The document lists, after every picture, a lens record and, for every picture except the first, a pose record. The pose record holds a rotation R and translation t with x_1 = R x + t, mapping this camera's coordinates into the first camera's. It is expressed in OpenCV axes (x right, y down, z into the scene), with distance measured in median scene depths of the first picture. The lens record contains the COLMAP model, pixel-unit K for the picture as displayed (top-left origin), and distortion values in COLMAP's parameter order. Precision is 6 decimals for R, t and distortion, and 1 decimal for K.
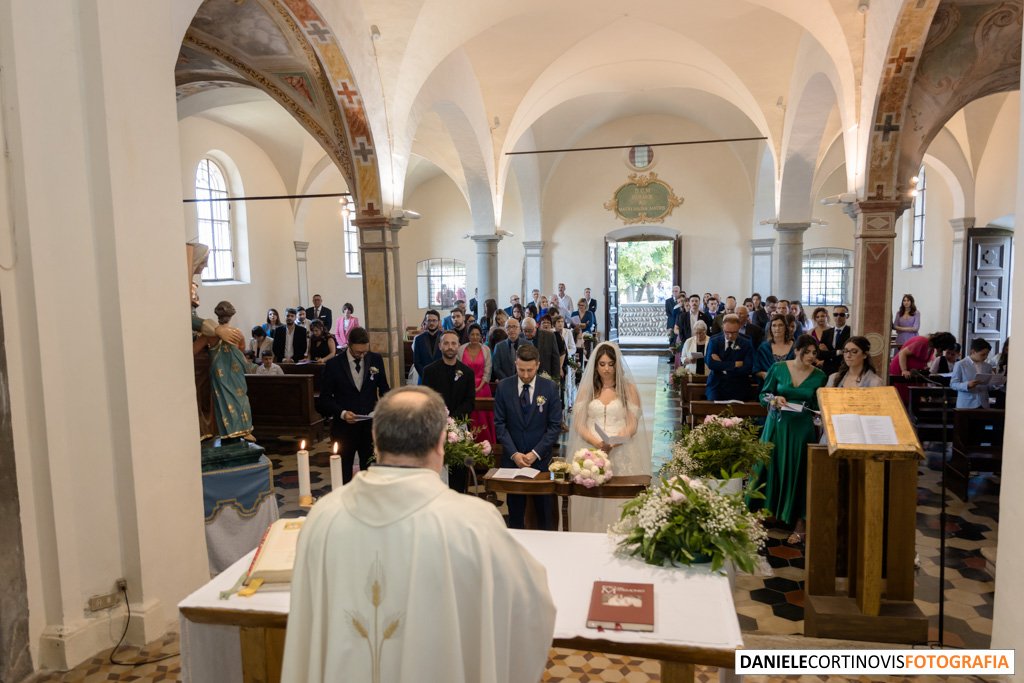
lens RADIAL K [[799.5, 0, 512.0], [0, 799.5, 341.5], [0, 0, 1]] dist [0.006321, 0.004690]
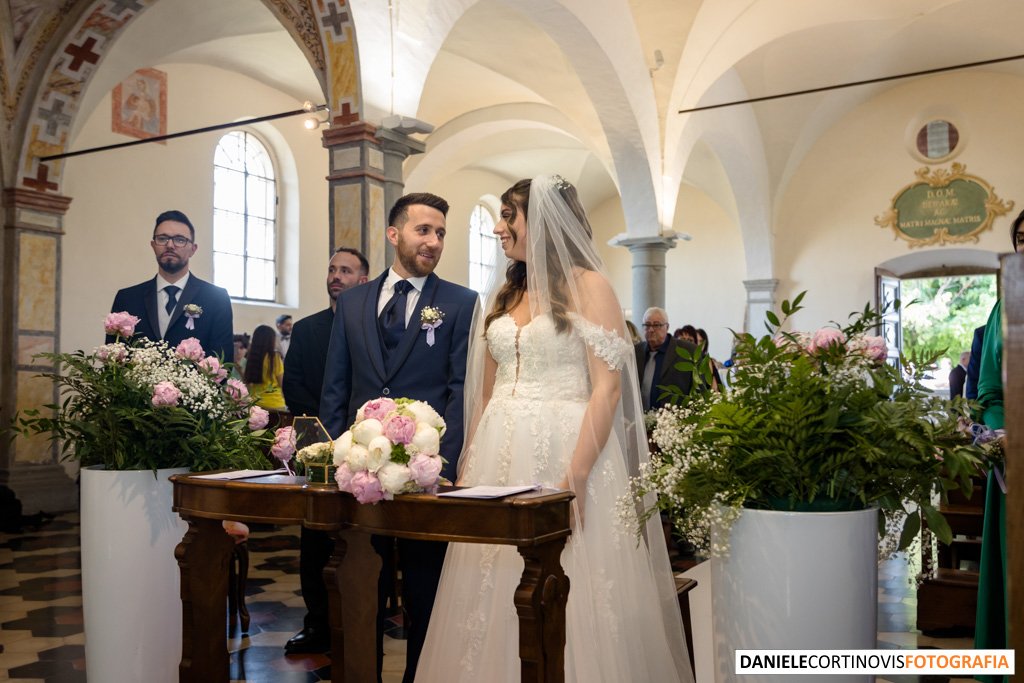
lens RADIAL K [[977.4, 0, 512.0], [0, 977.4, 341.5], [0, 0, 1]] dist [-0.009980, -0.014804]
pose [[0.943400, 0.002825, -0.331646, 0.127740], [-0.058695, 0.985602, -0.158566, 0.077555], [0.326423, 0.169057, 0.929983, 0.271850]]
